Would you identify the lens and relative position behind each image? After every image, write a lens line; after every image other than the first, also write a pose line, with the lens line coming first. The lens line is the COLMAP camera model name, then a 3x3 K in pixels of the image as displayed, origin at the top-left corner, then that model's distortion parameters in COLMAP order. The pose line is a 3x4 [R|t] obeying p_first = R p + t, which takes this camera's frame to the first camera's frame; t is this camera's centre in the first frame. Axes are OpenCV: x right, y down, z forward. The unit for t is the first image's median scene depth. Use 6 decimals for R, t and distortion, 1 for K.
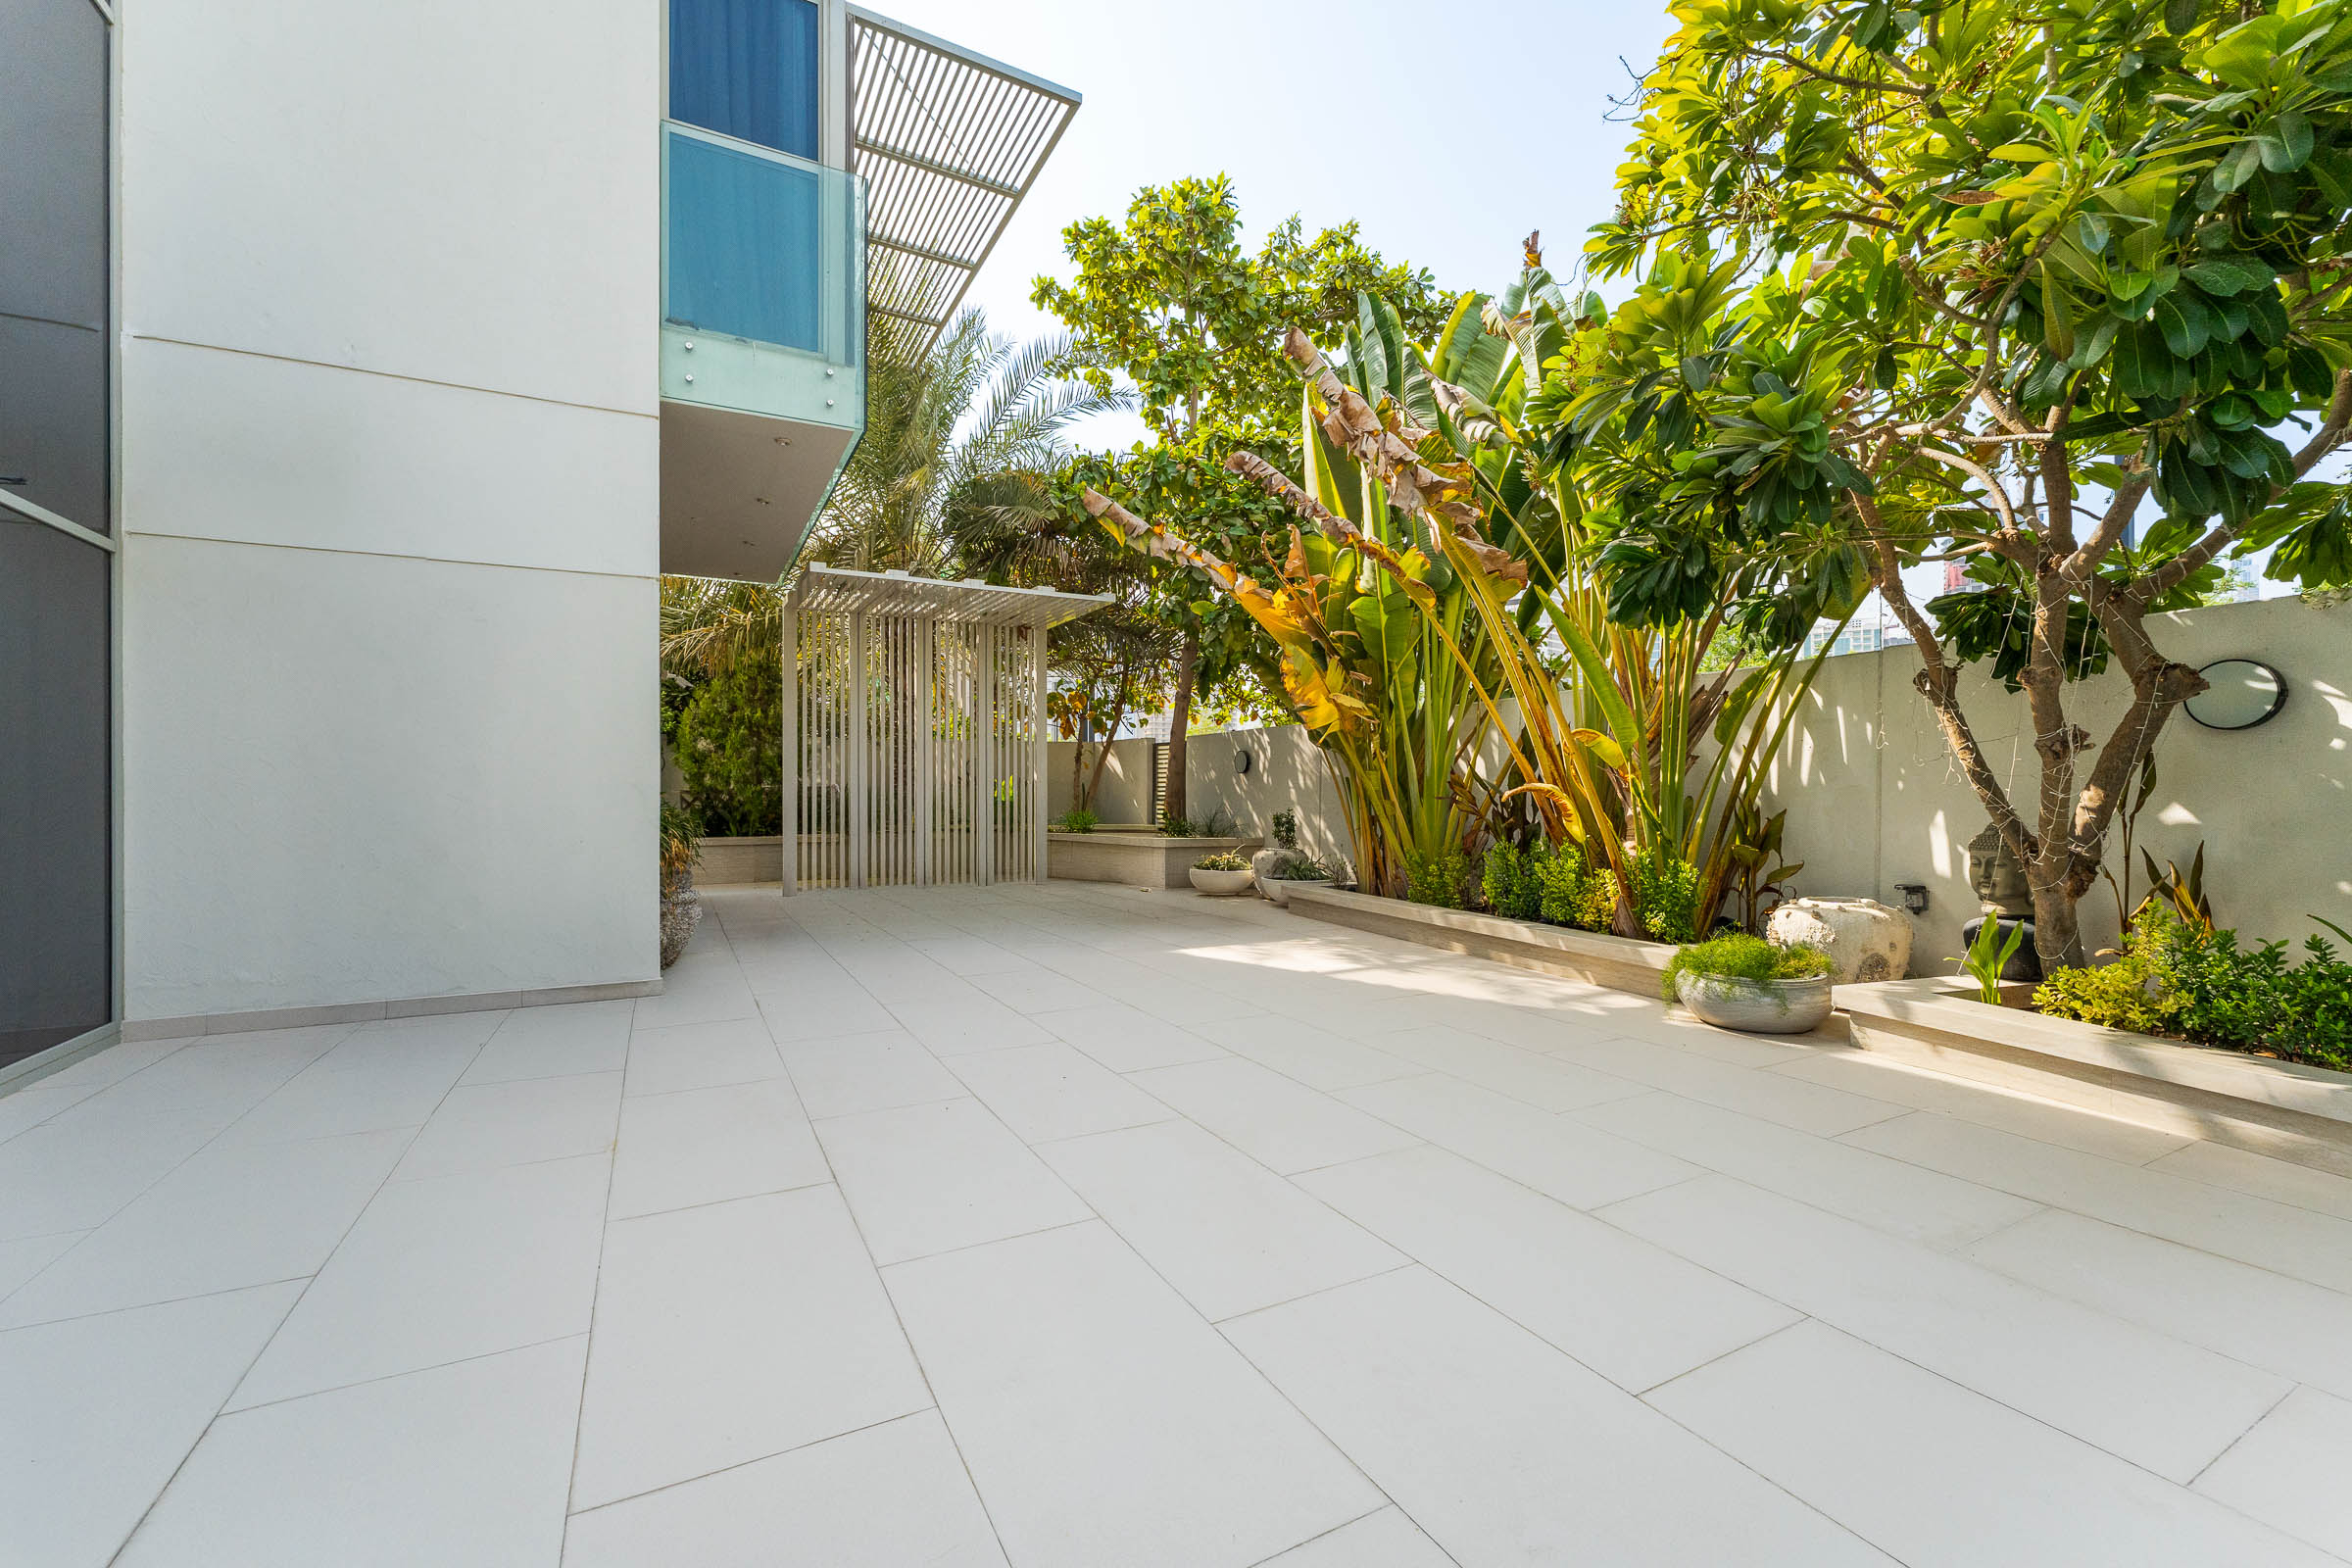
lens RADIAL K [[957.1, 0, 1174.6], [0, 957.1, 785.5], [0, 0, 1]] dist [0.001872, 0.000119]
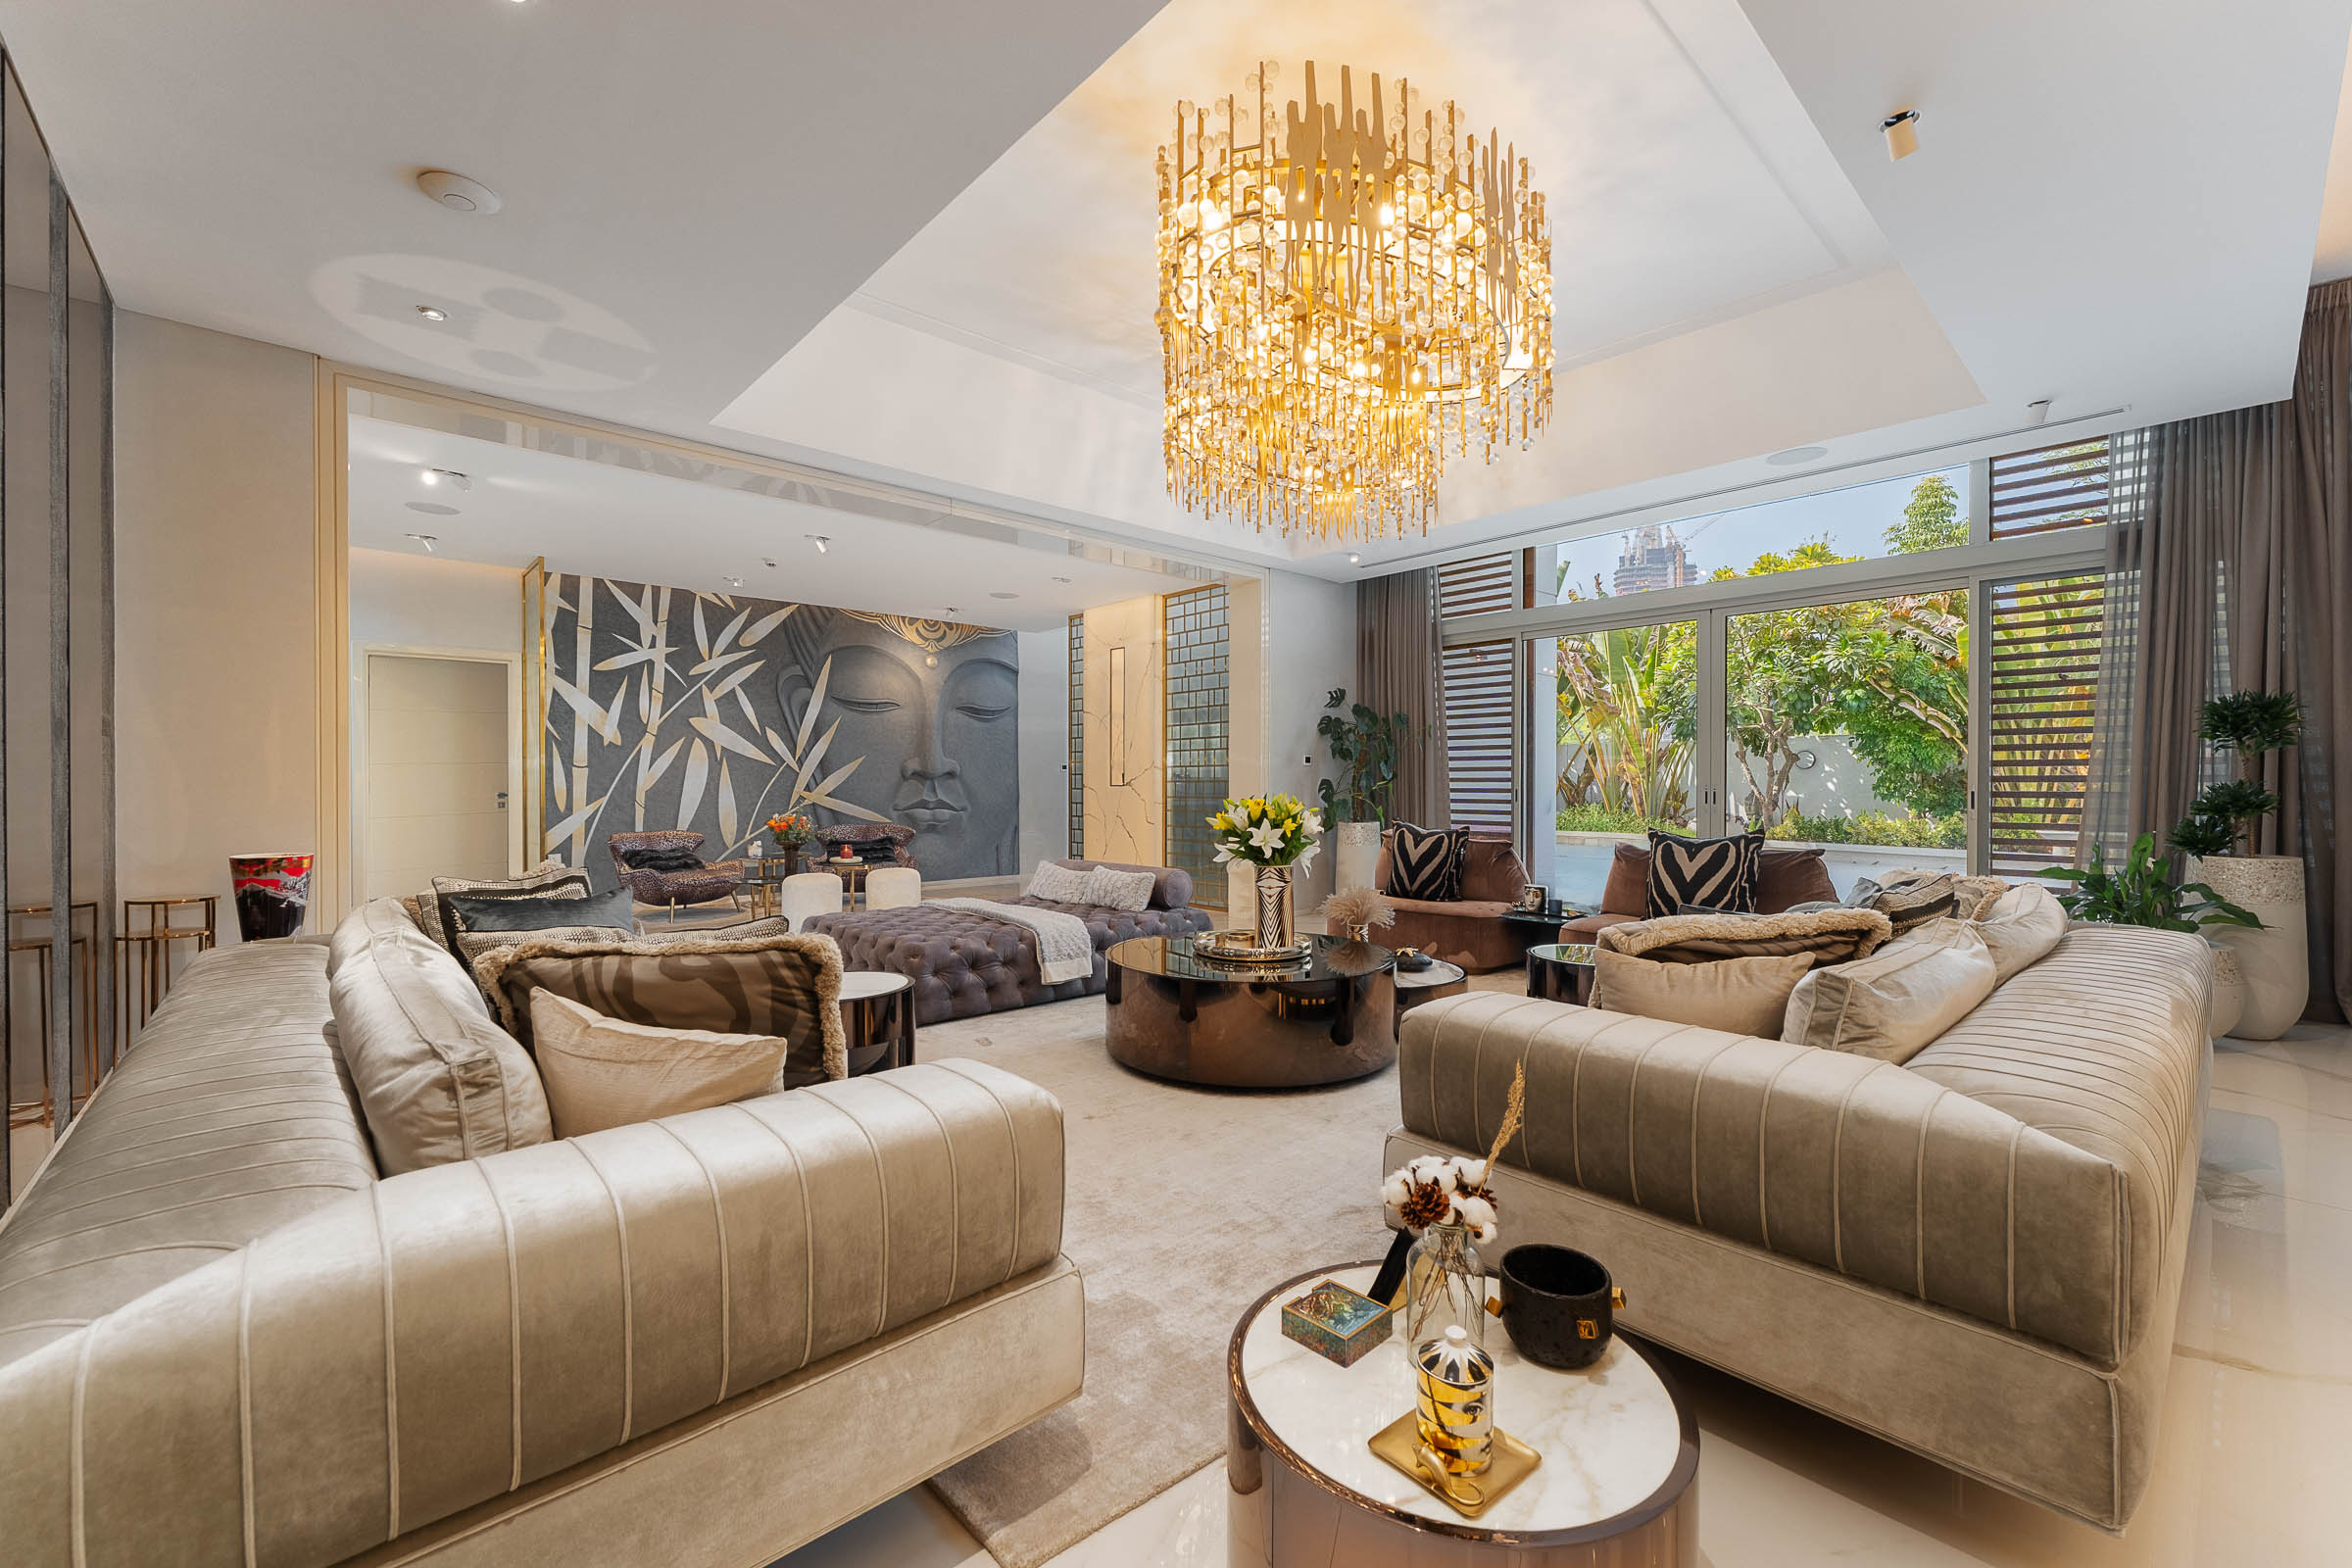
lens RADIAL K [[957.1, 0, 1179.2], [0, 957.1, 790.2], [0, 0, 1]] dist [0.001872, 0.000119]
pose [[0.971615, 0.003114, 0.236548, -2.353673], [-0.006091, 0.999911, 0.011857, -0.004081], [-0.236490, -0.012962, 0.971548, -2.240719]]
